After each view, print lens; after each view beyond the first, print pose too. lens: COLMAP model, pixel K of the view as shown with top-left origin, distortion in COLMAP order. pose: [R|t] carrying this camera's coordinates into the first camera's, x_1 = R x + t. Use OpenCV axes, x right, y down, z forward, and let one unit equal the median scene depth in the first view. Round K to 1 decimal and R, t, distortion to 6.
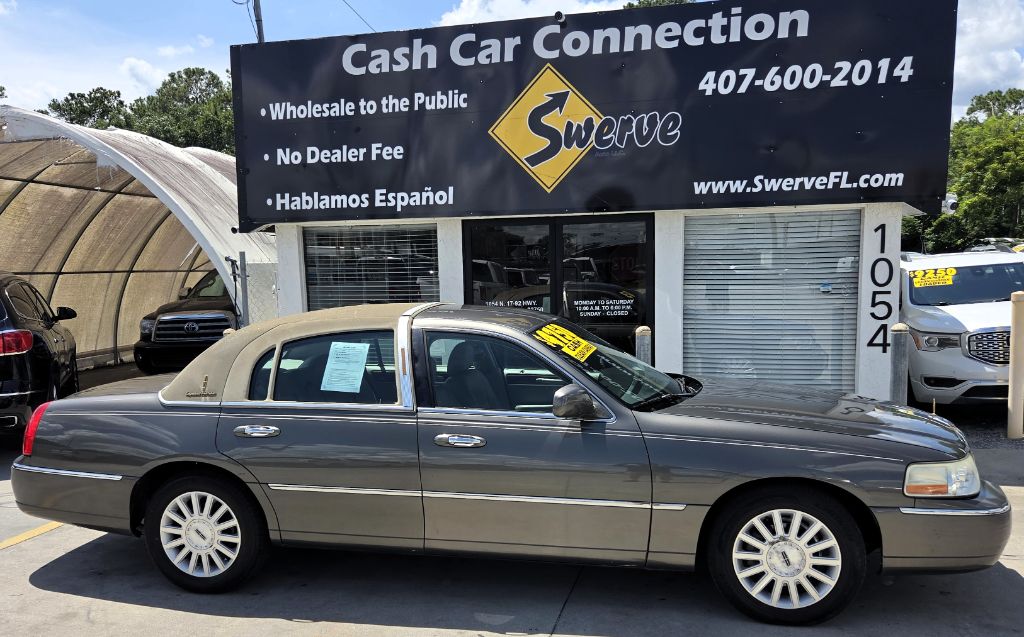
lens RADIAL K [[865.7, 0, 487.0], [0, 865.7, 363.9], [0, 0, 1]] dist [0.070228, -0.079800]
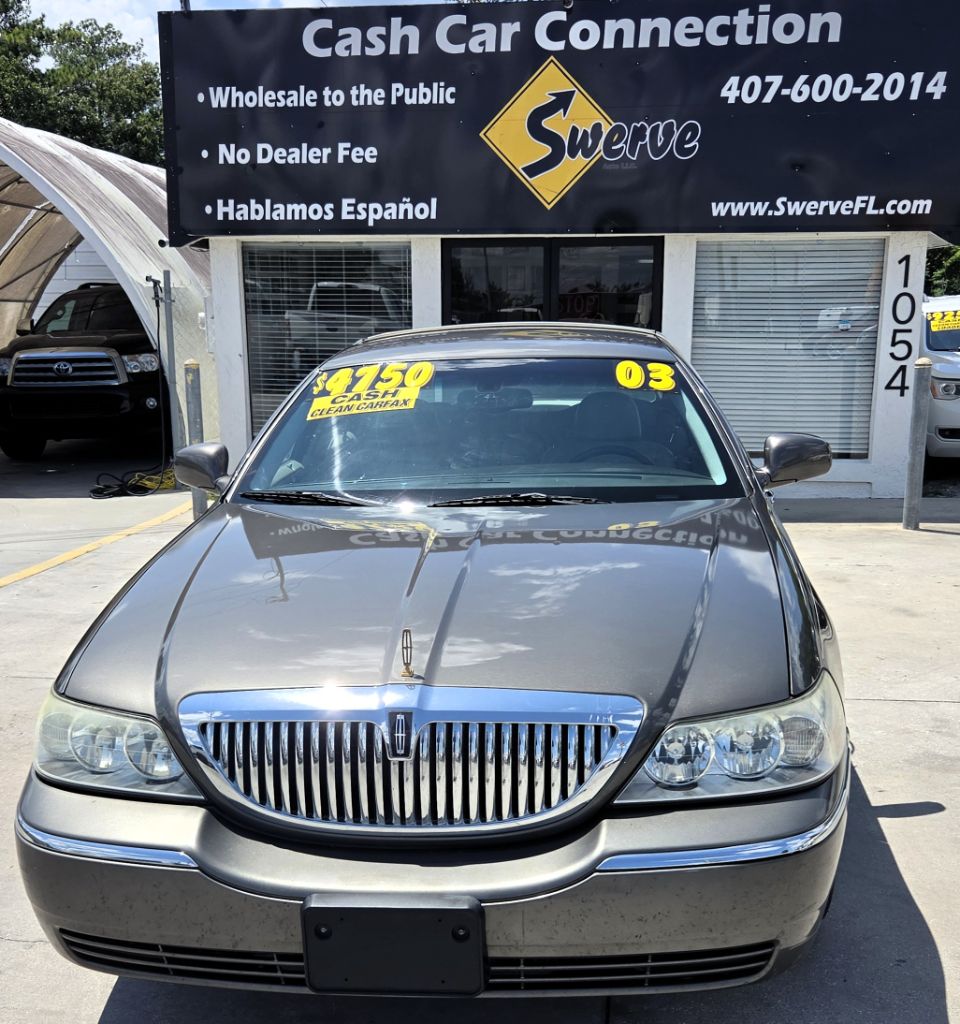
lens RADIAL K [[1293.3, 0, 464.7], [0, 1293.3, 605.2], [0, 0, 1]] dist [0.084270, -0.123062]
pose [[0.991724, -0.007750, 0.128153, -0.182847], [-0.005898, 0.994373, 0.105773, 0.061594], [-0.128252, -0.105654, 0.986098, -0.326915]]
